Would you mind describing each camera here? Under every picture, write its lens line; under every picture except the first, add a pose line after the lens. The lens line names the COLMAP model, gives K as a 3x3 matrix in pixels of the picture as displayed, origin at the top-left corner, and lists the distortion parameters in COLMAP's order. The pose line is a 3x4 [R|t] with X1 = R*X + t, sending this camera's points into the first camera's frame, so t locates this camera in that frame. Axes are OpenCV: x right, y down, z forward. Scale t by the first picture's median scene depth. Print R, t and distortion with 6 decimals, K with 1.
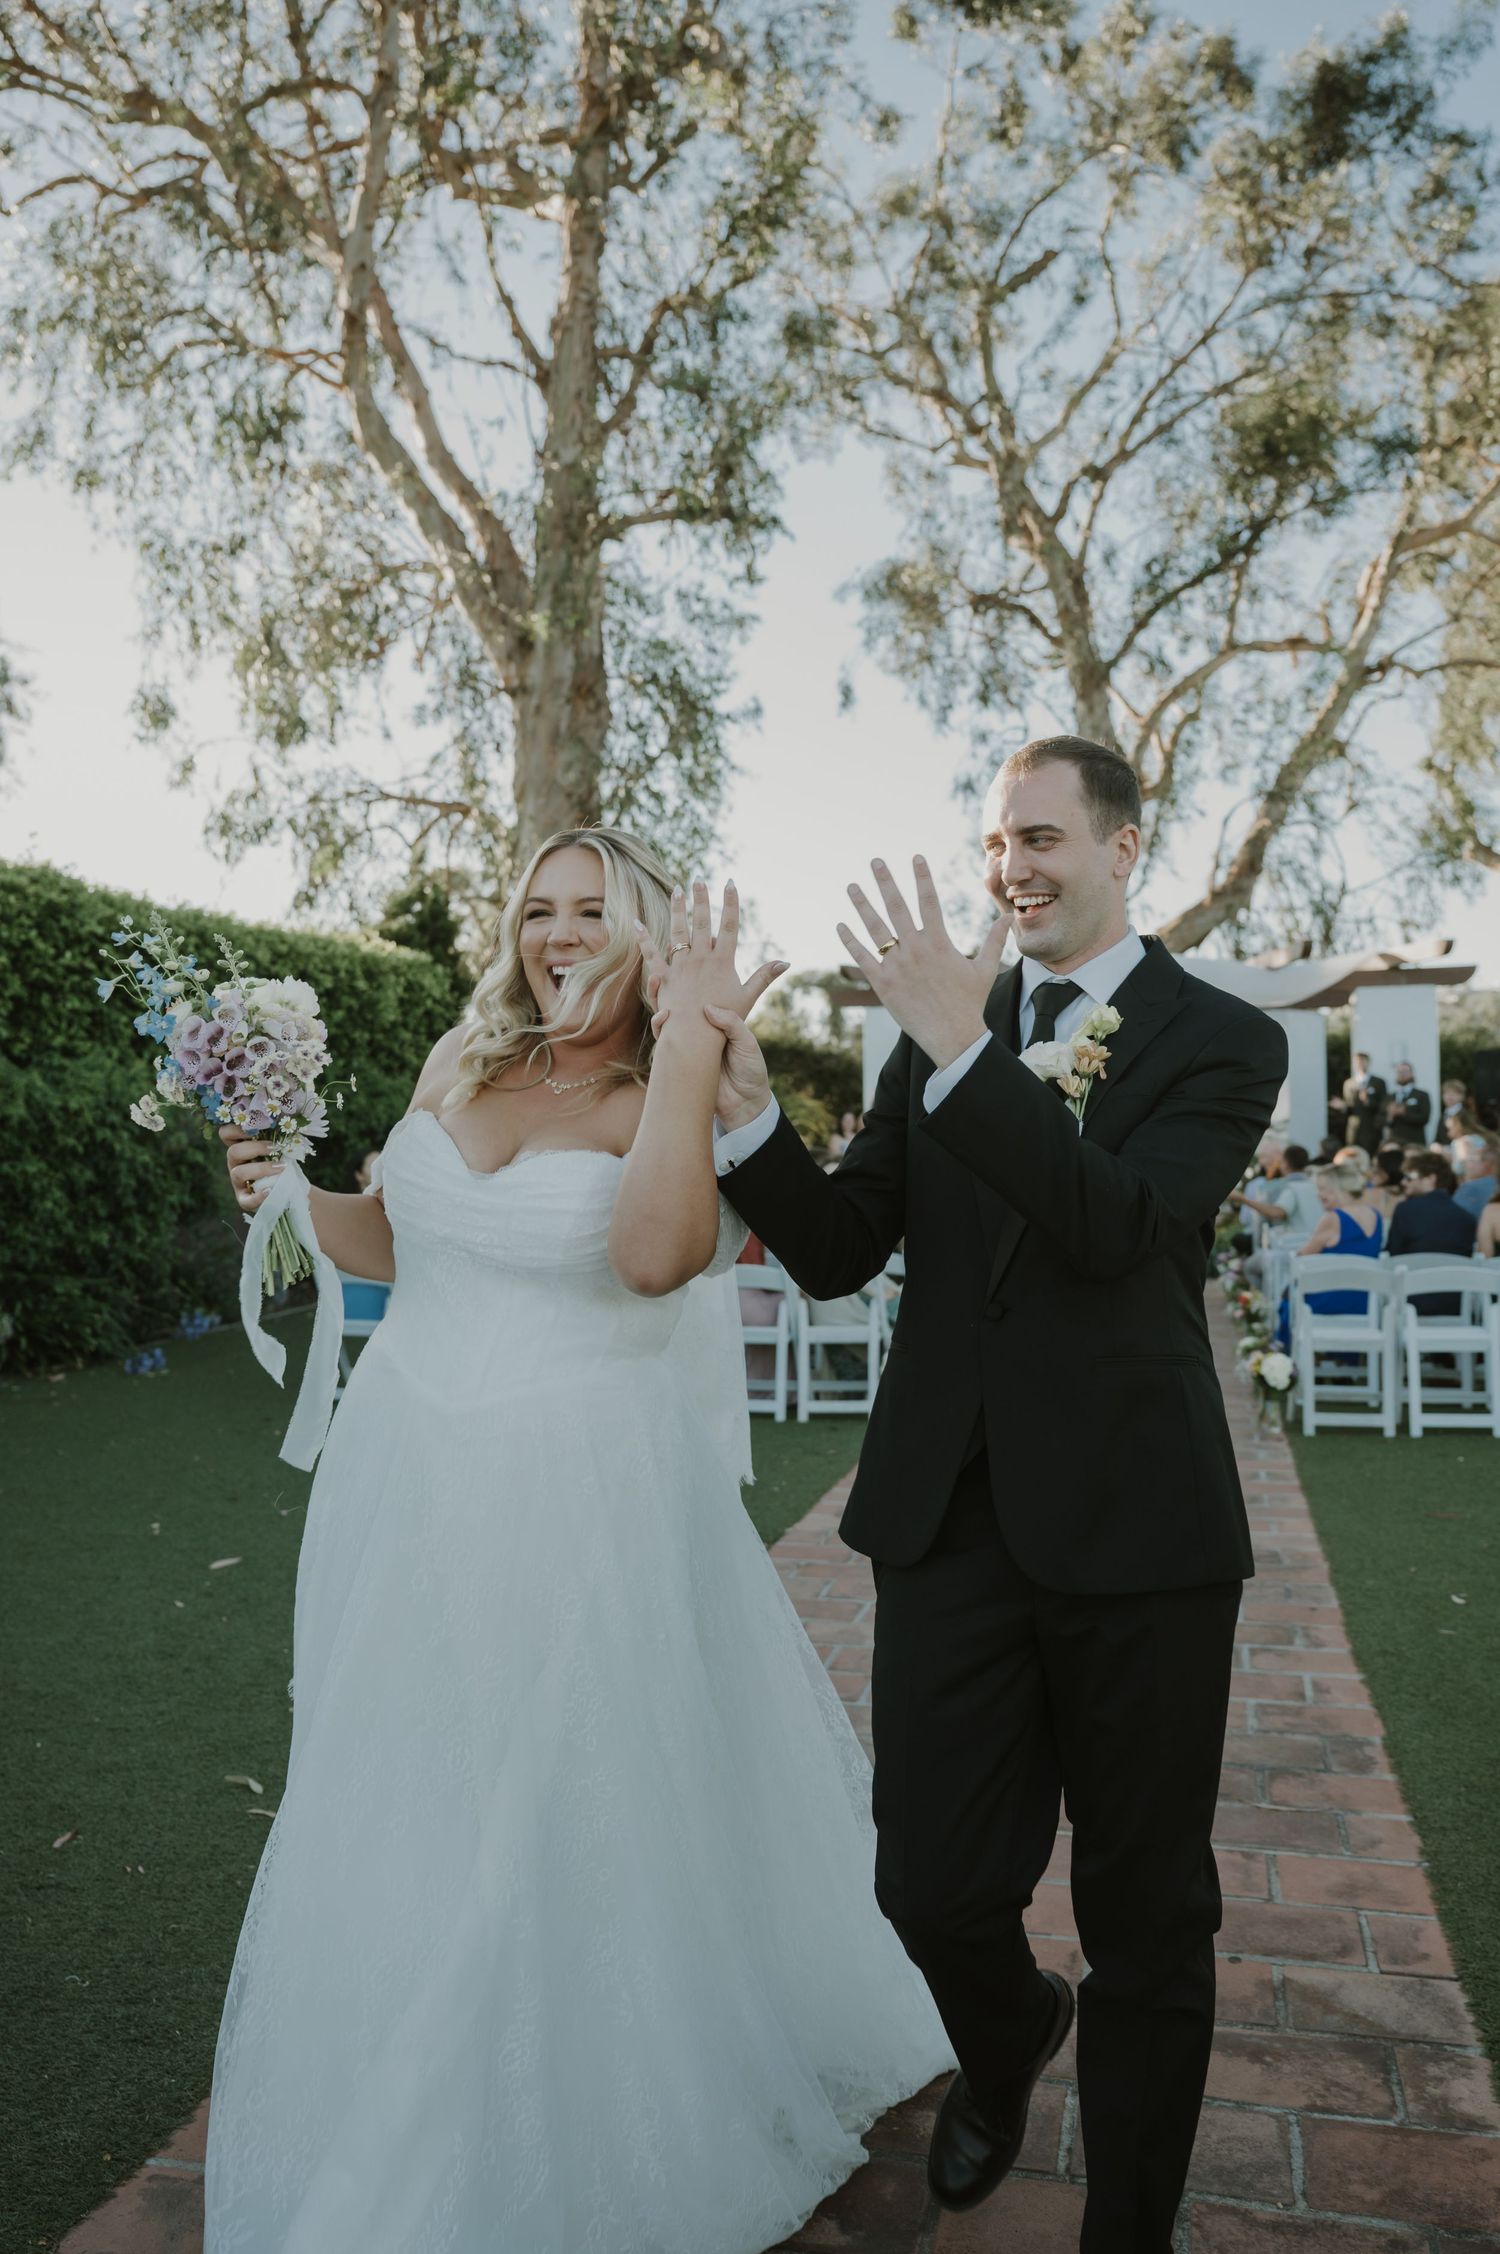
lens RADIAL K [[1712.6, 0, 749.3], [0, 1712.6, 1134.4], [0, 0, 1]] dist [-0.004617, 0.029877]
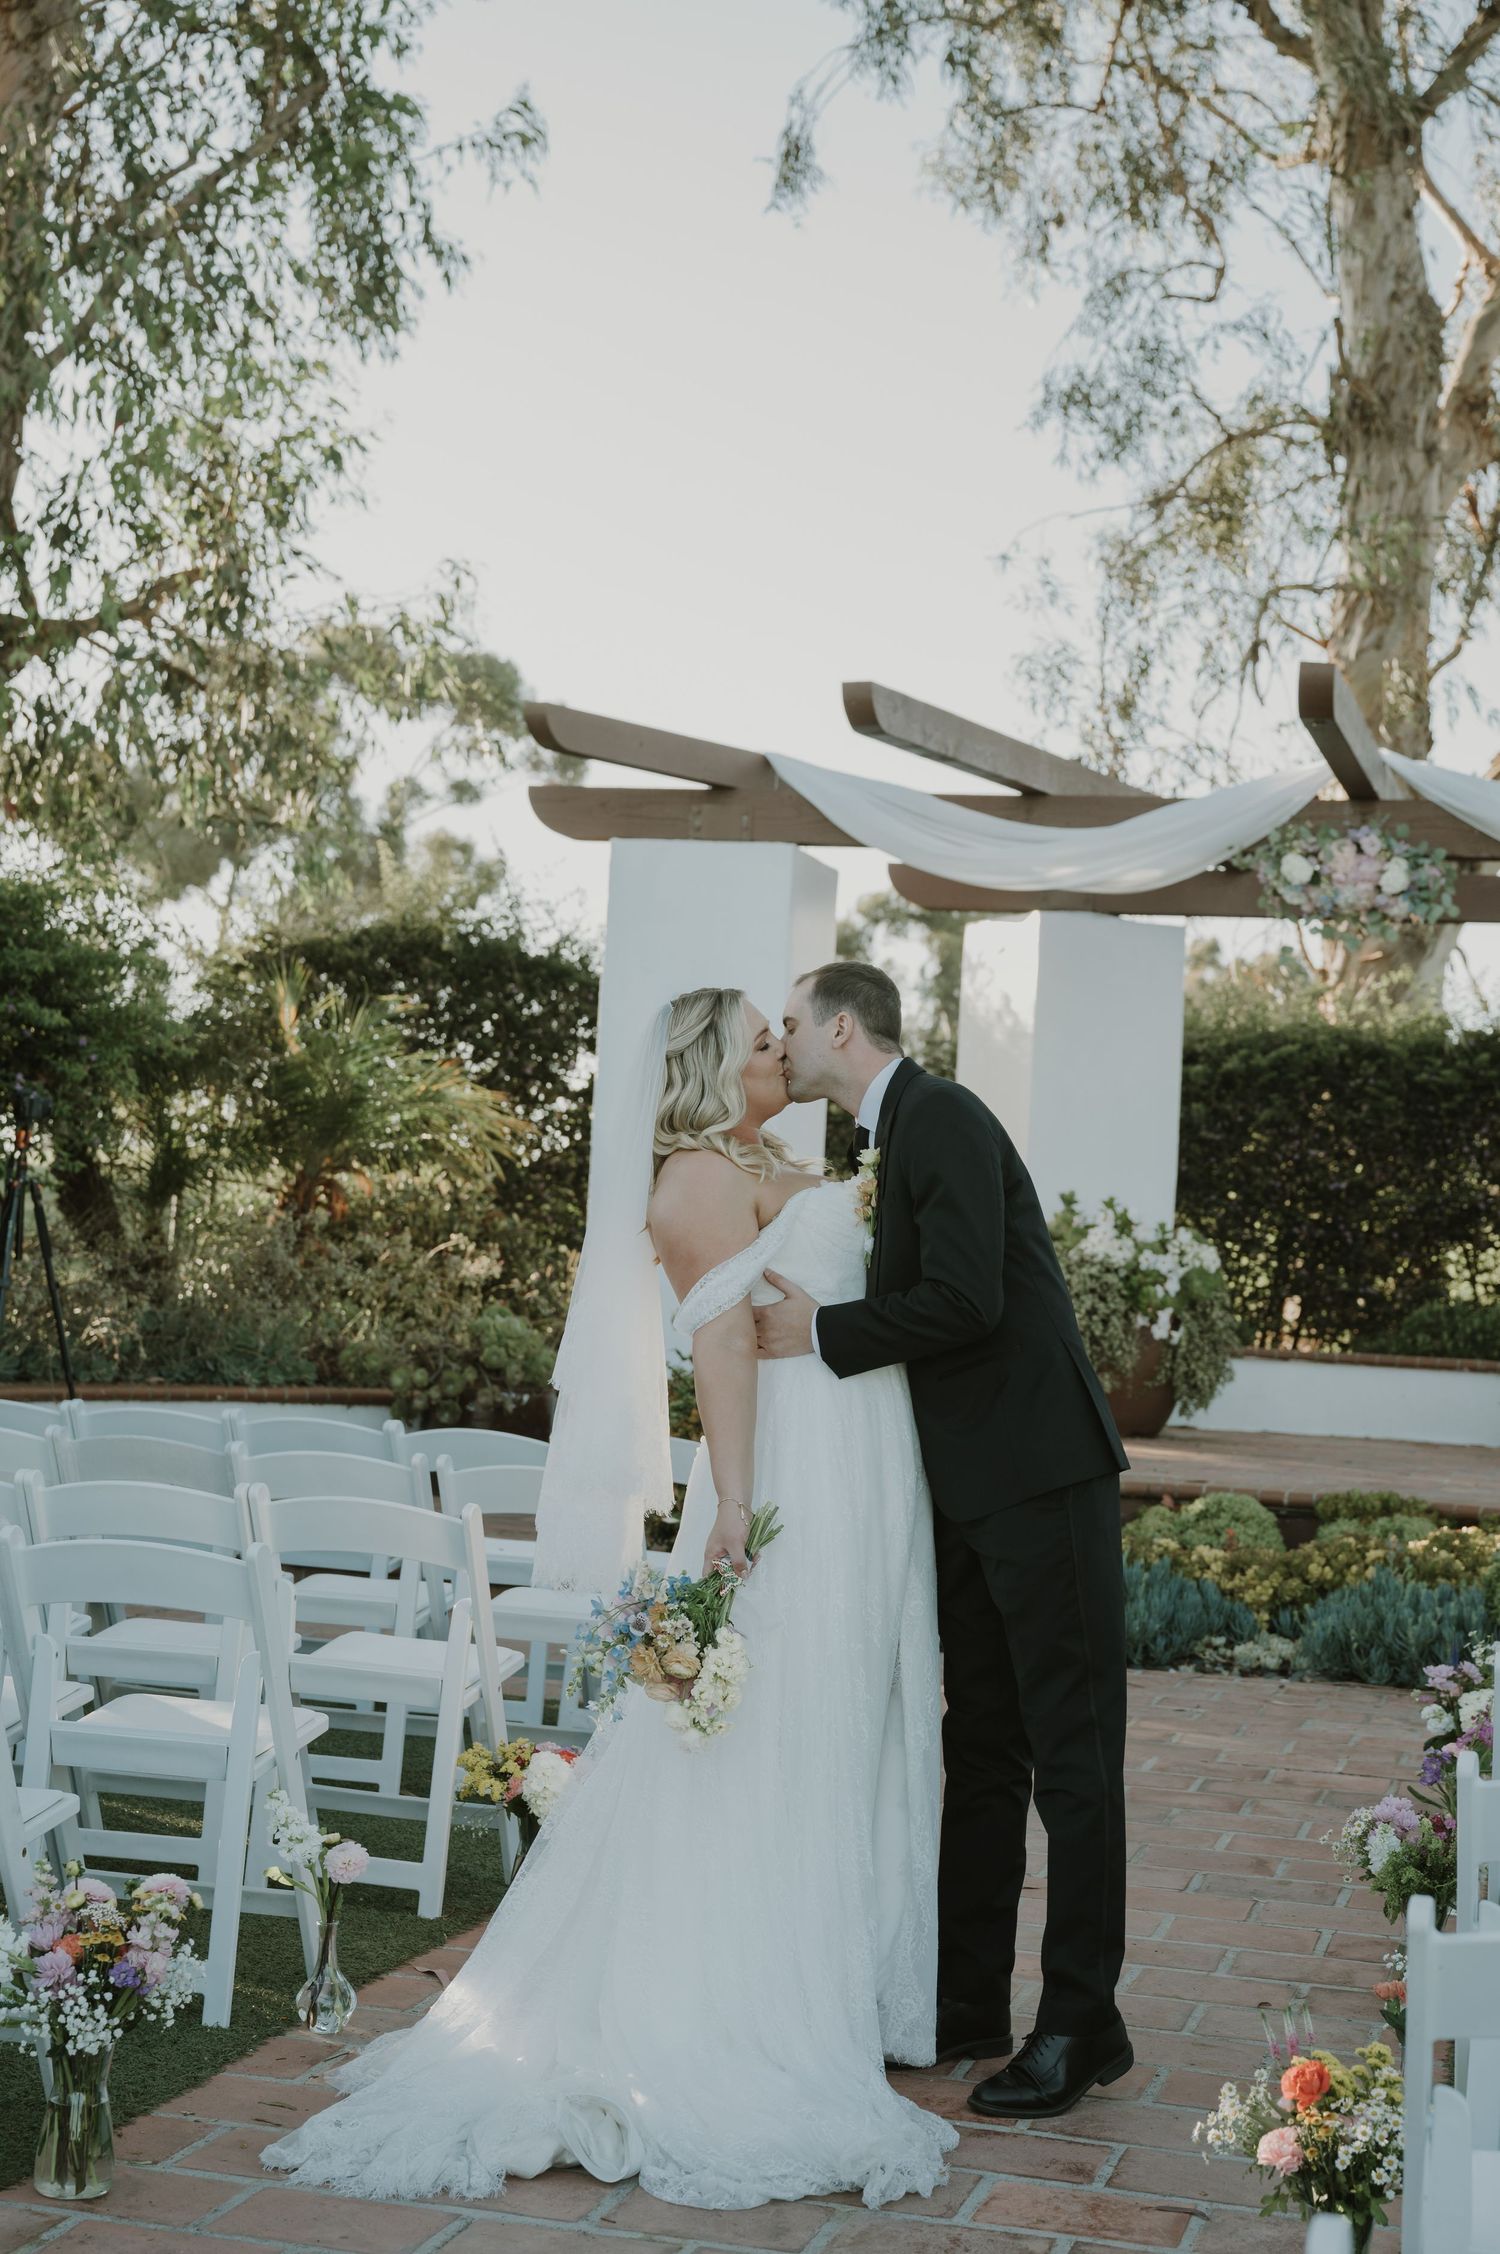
lens RADIAL K [[3328.1, 0, 738.0], [0, 3328.1, 1124.4], [0, 0, 1]] dist [0.002280, 0.000000]
pose [[0.997744, 0.066346, -0.010294, 0.075929], [-0.066555, 0.997551, -0.021507, 0.000395], [0.008842, 0.022143, 0.999716, 0.211780]]
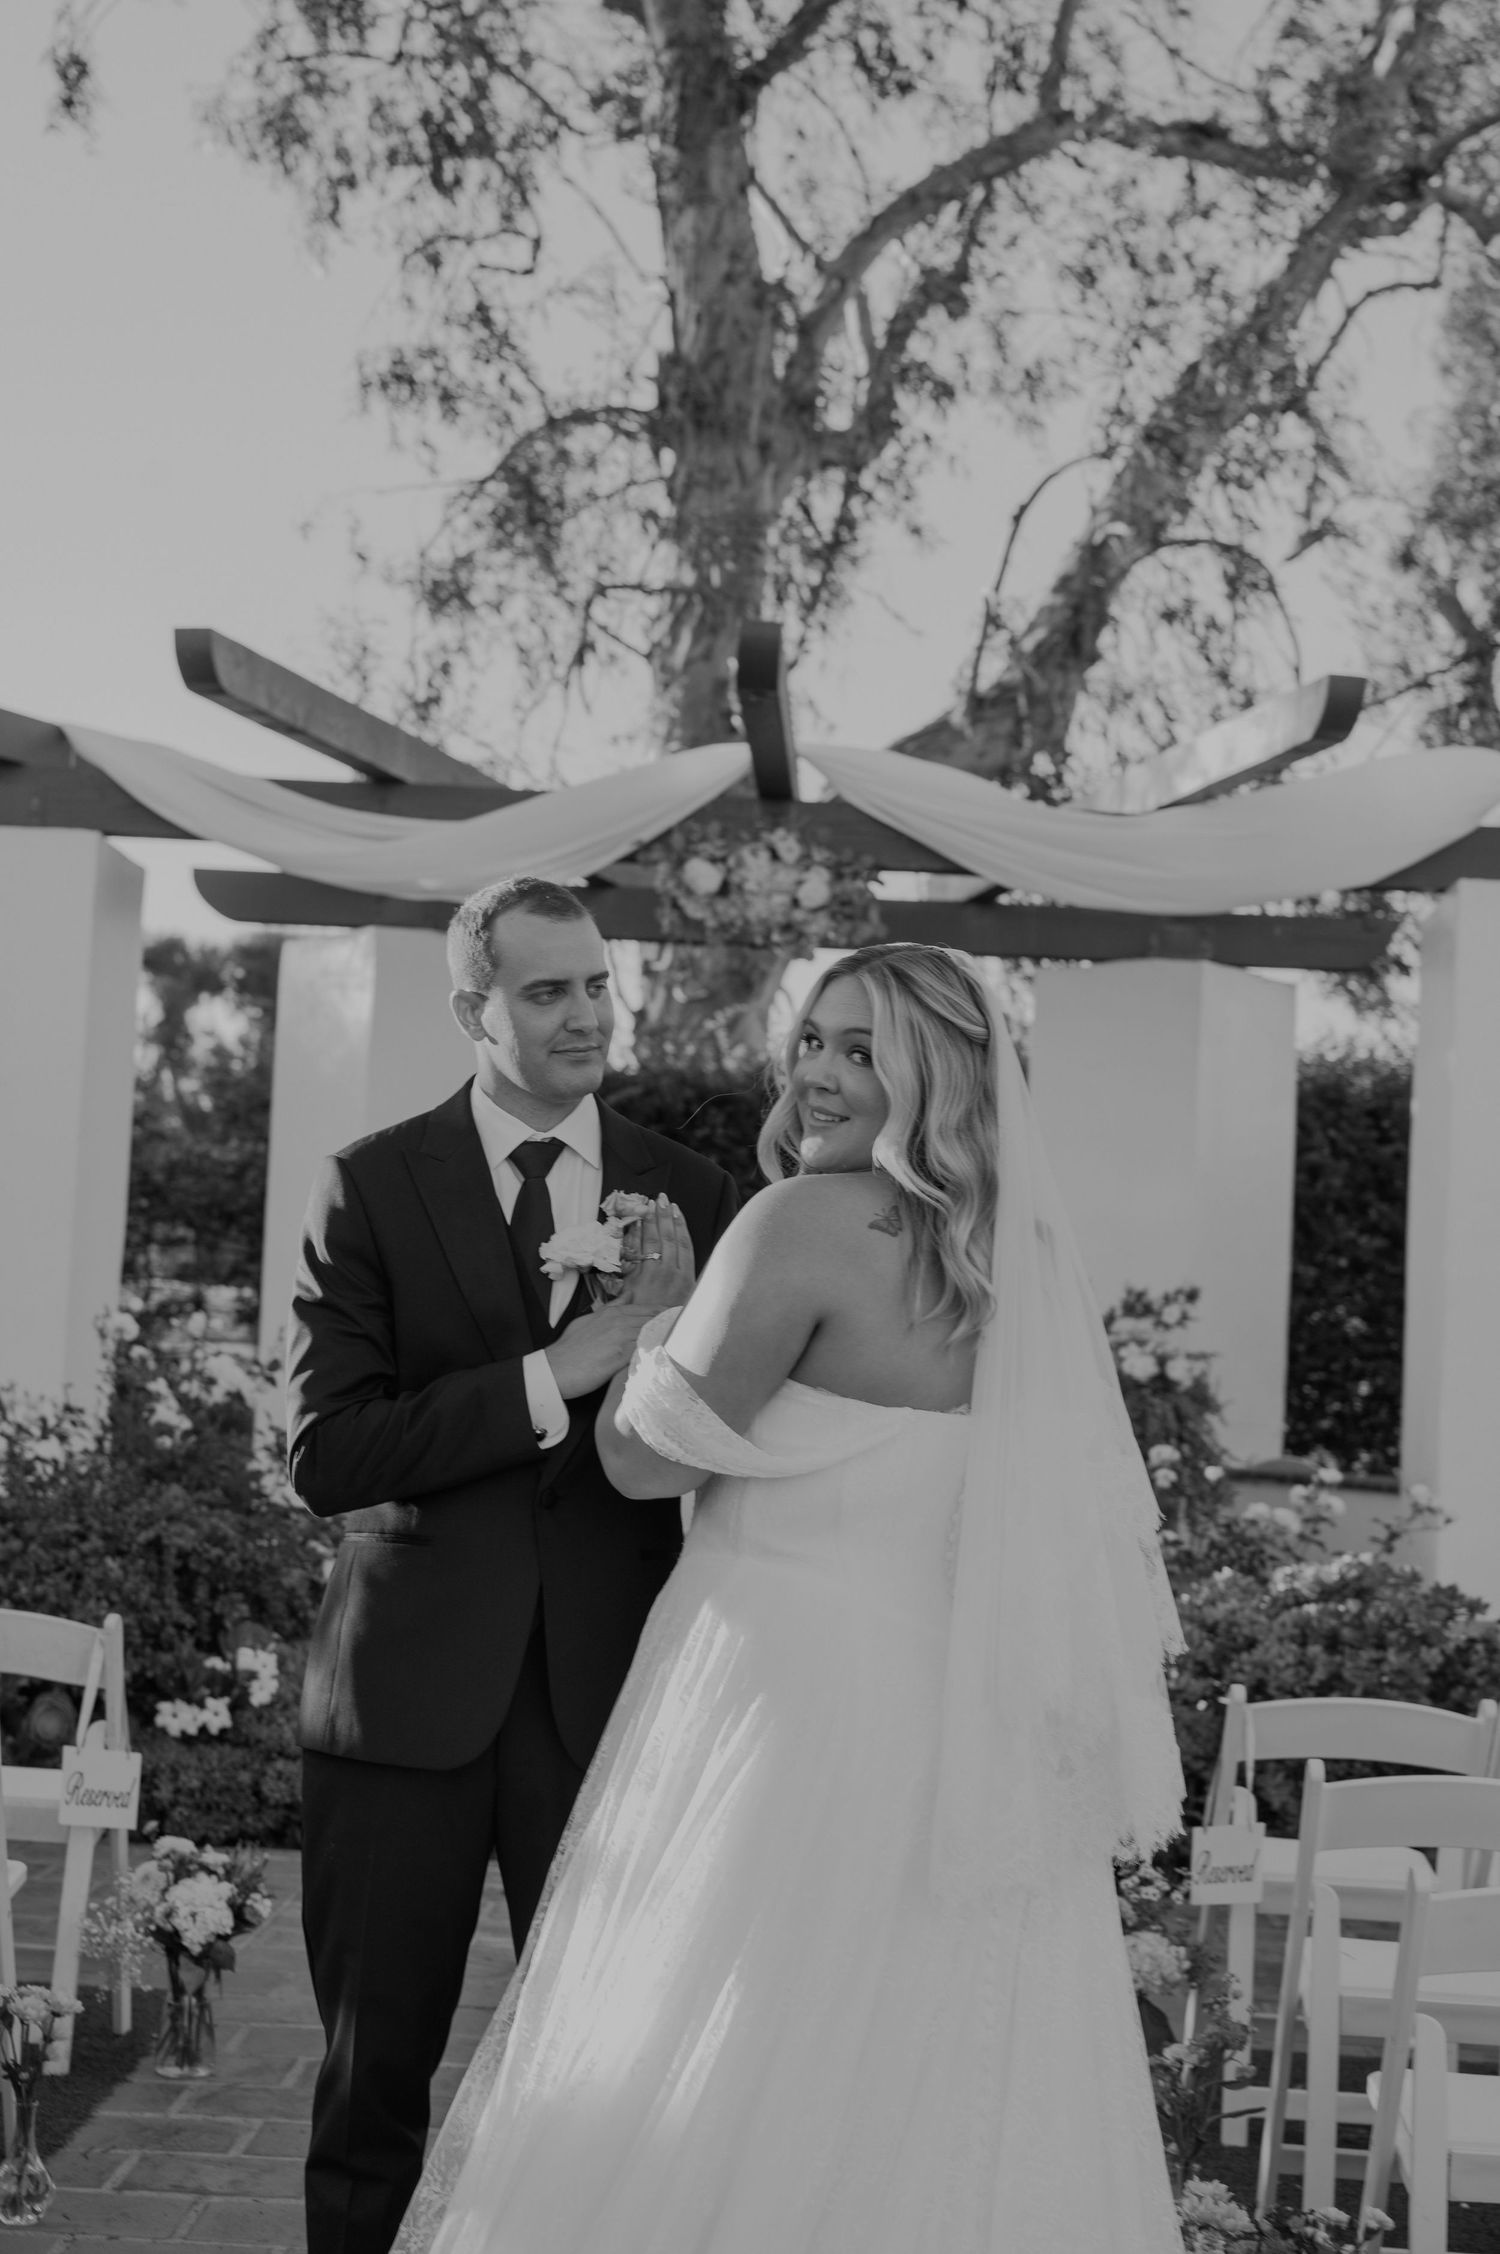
lens RADIAL K [[3440.6, 0, 759.3], [0, 3440.6, 1106.3], [0, 0, 1]] dist [0.007351, 0.000000]
pose [[0.972762, 0.076649, 0.218767, 0.065474], [-0.065414, 0.996162, -0.058153, 0.000116], [-0.222385, 0.042258, 0.974043, 0.280073]]
